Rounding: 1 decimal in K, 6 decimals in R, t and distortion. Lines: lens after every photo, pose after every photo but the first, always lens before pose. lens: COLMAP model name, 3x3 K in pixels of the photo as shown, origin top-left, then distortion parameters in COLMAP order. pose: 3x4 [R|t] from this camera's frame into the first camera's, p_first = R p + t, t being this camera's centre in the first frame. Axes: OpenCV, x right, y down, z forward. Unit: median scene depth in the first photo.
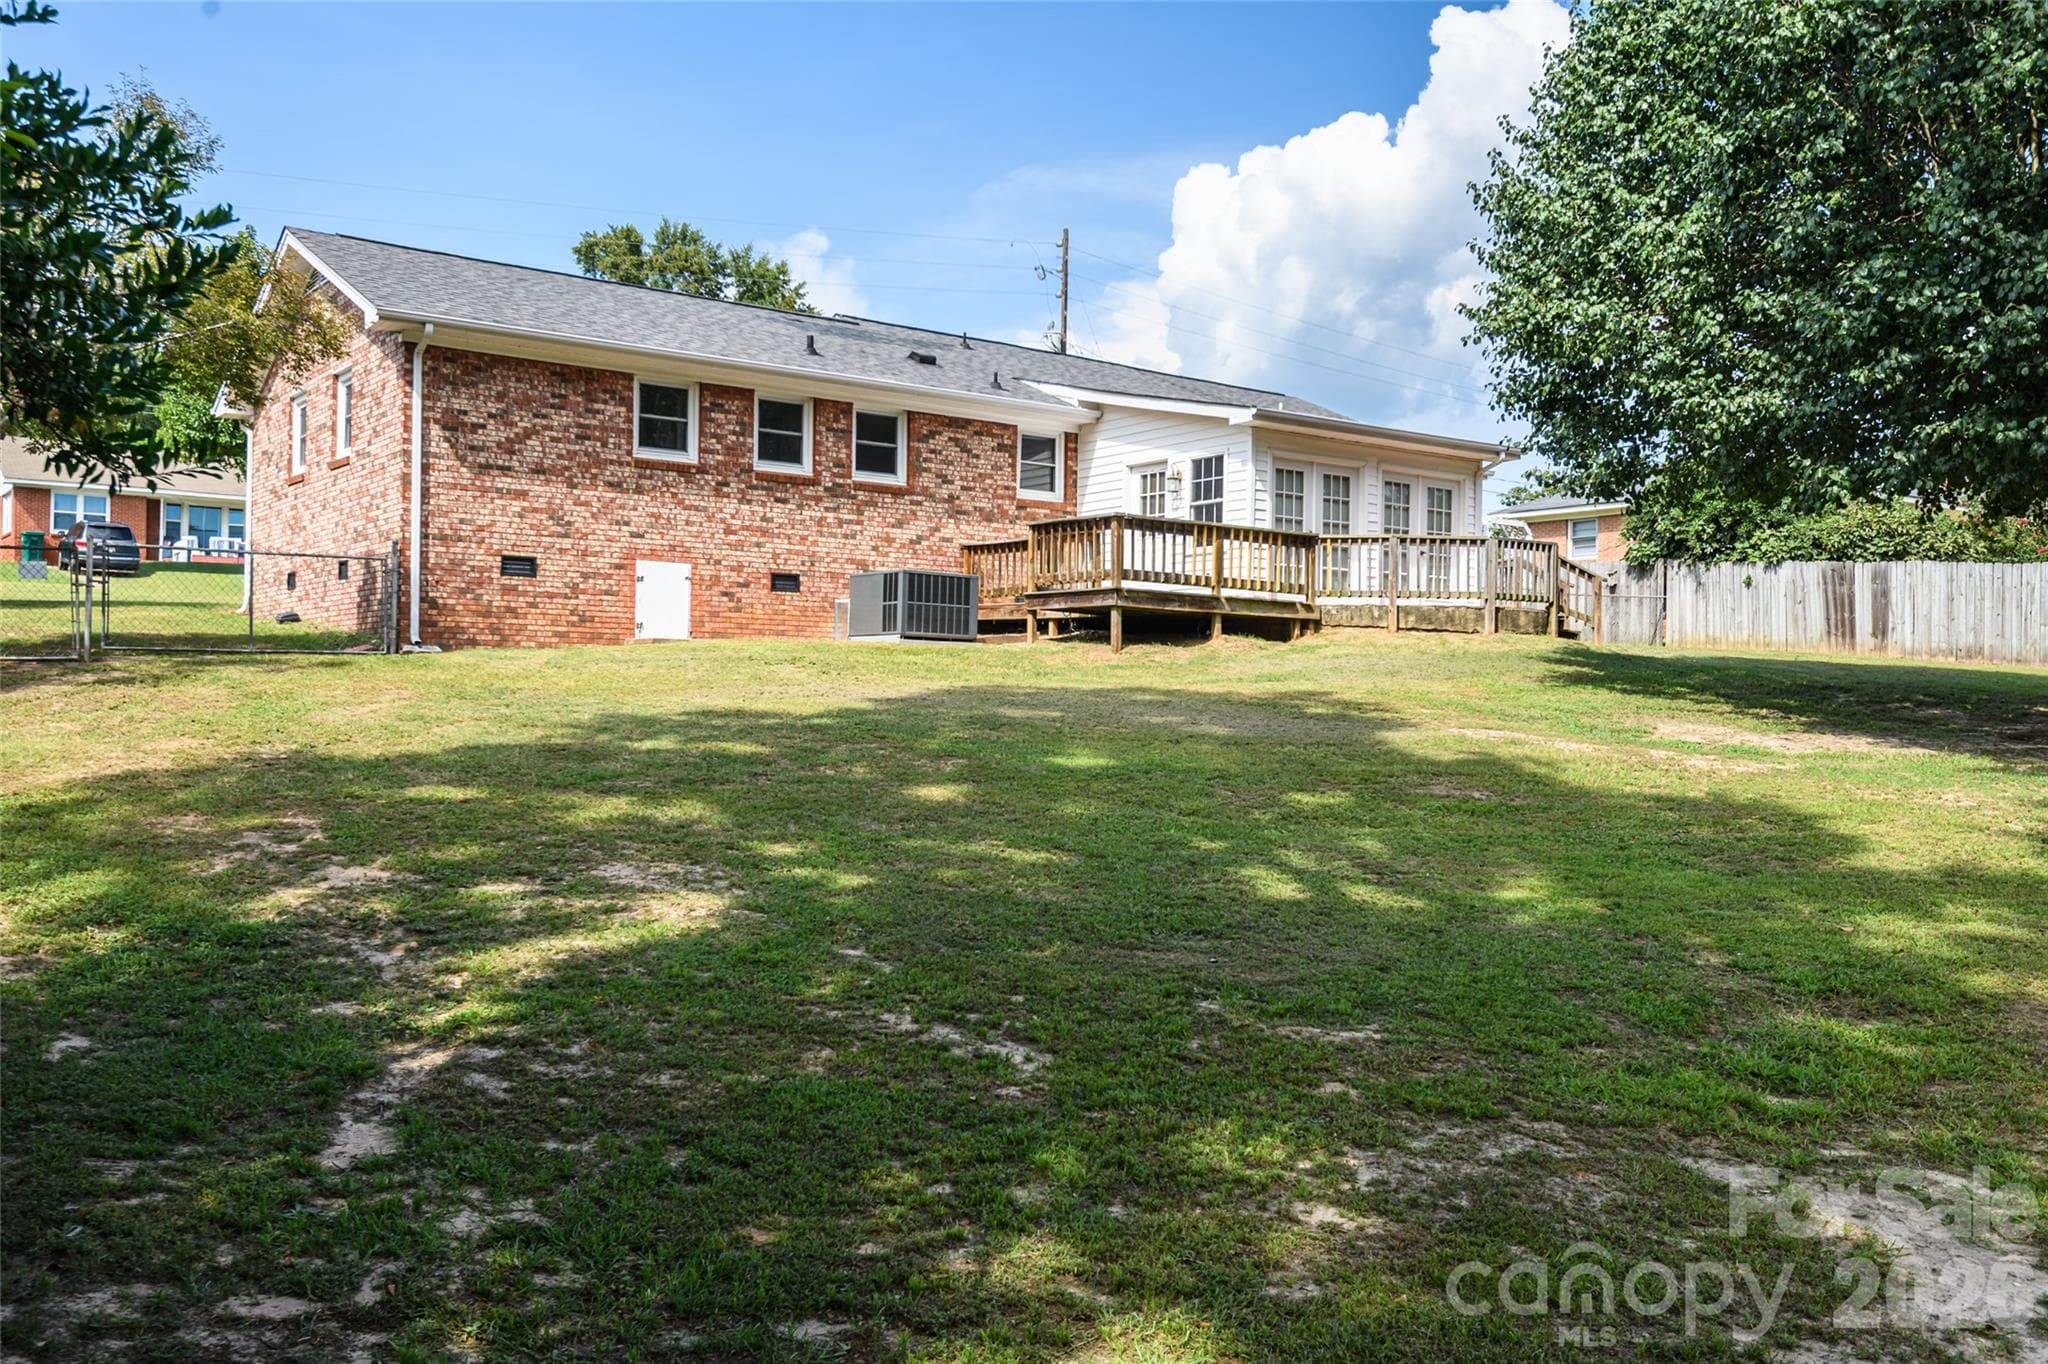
lens RADIAL K [[1563.8, 0, 1055.0], [0, 1563.8, 681.2], [0, 0, 1]] dist [-0.000685, -0.040204]
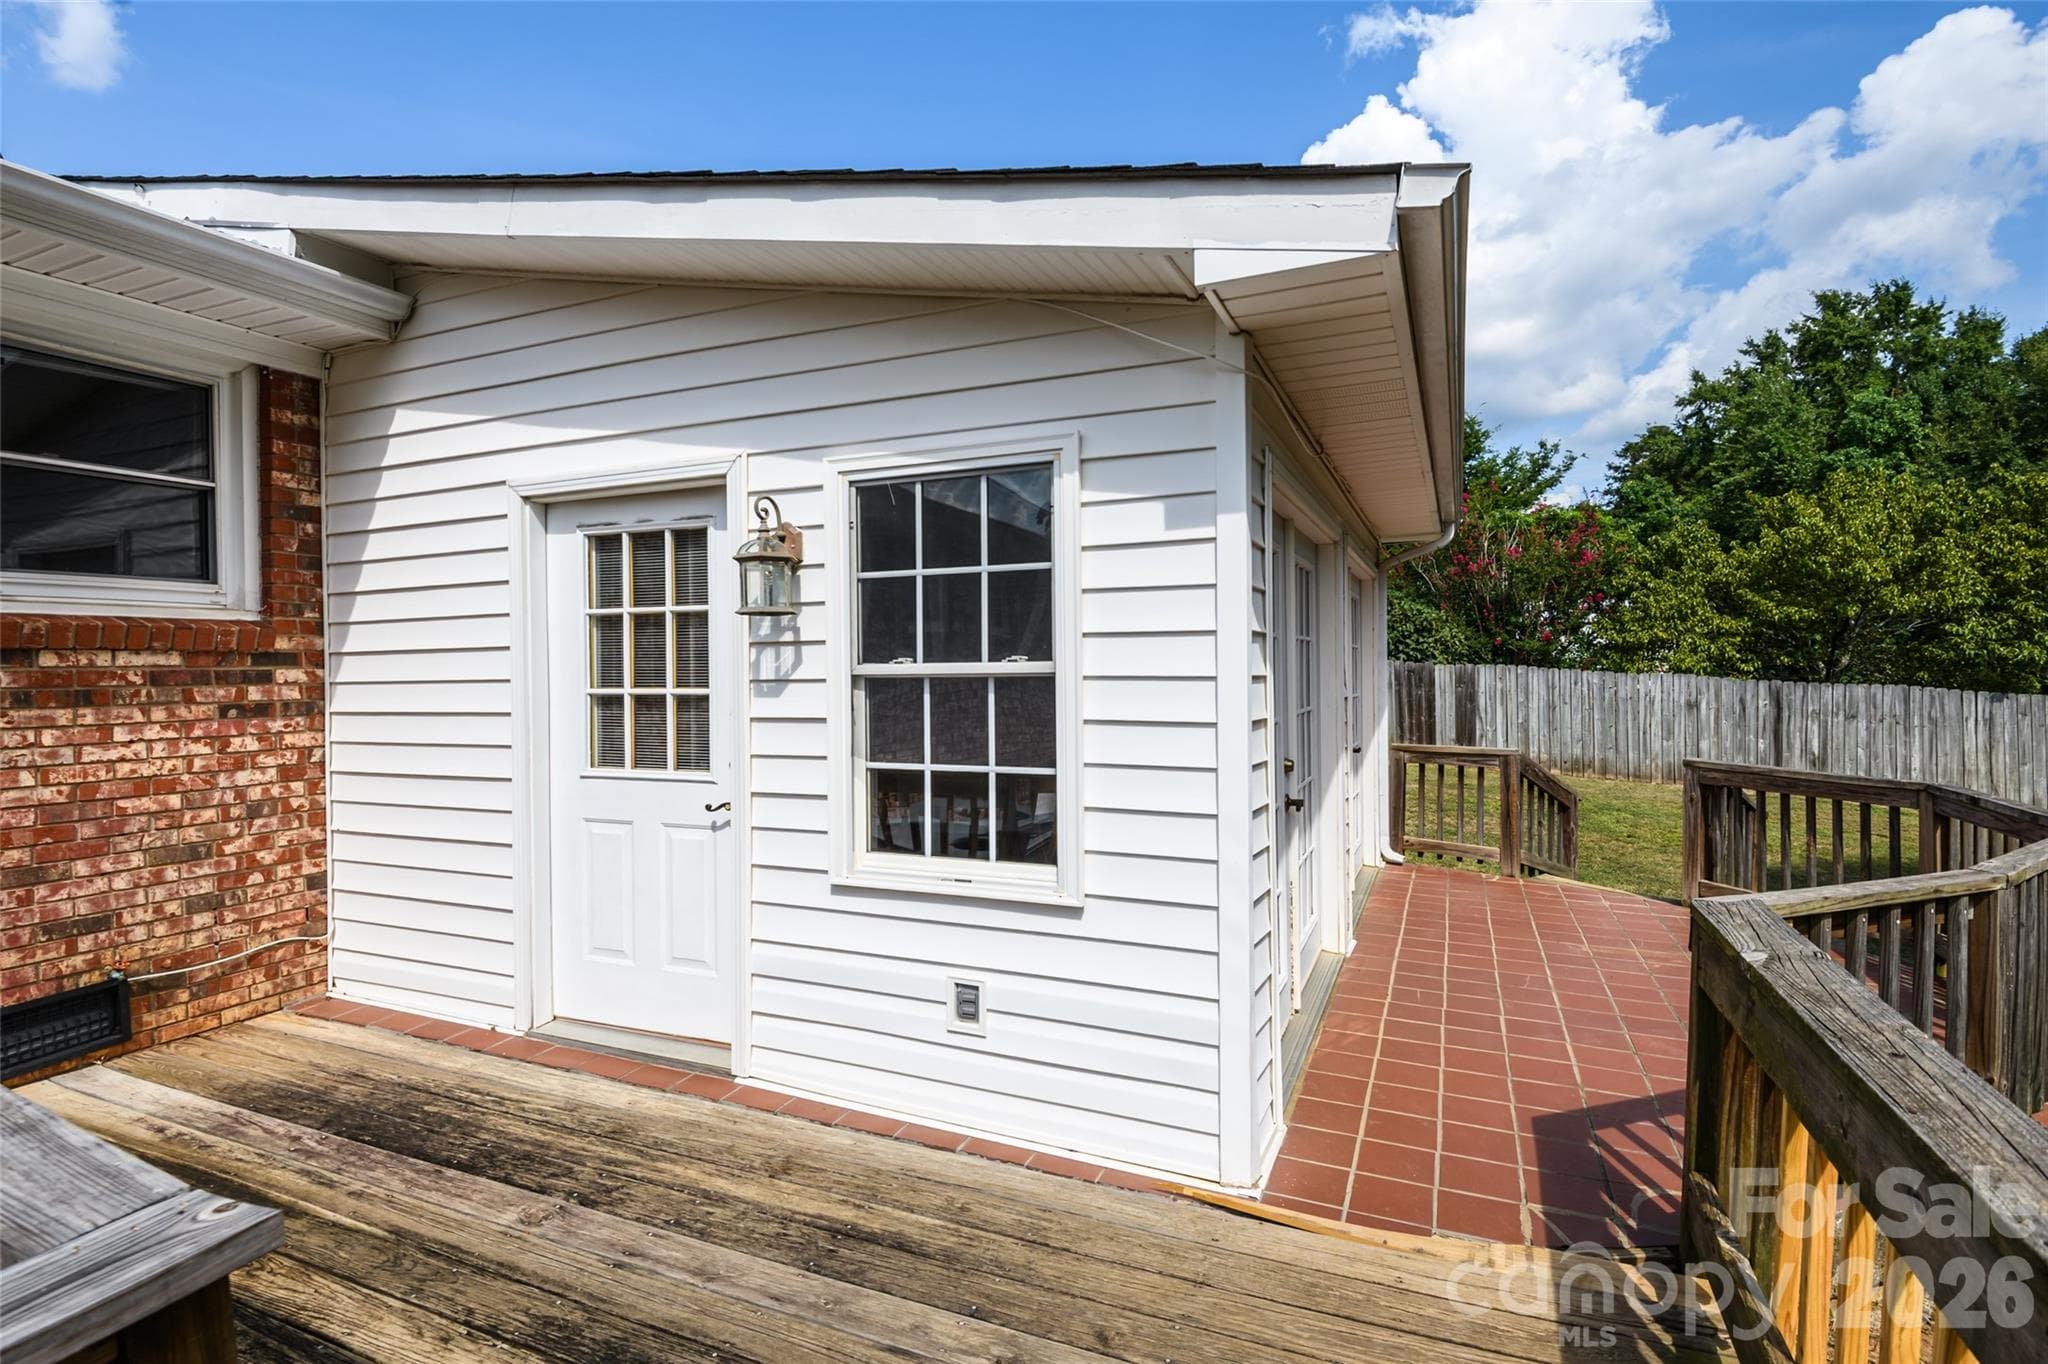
lens RADIAL K [[814.9, 0, 1024.7], [0, 814.9, 647.5], [0, 0, 1]] dist [-0.000225, -0.000010]
pose [[0.821567, -0.029744, 0.569335, 0.232136], [0.029904, 0.999512, 0.009066, -0.720010], [-0.569326, 0.009577, 0.822056, 5.426307]]
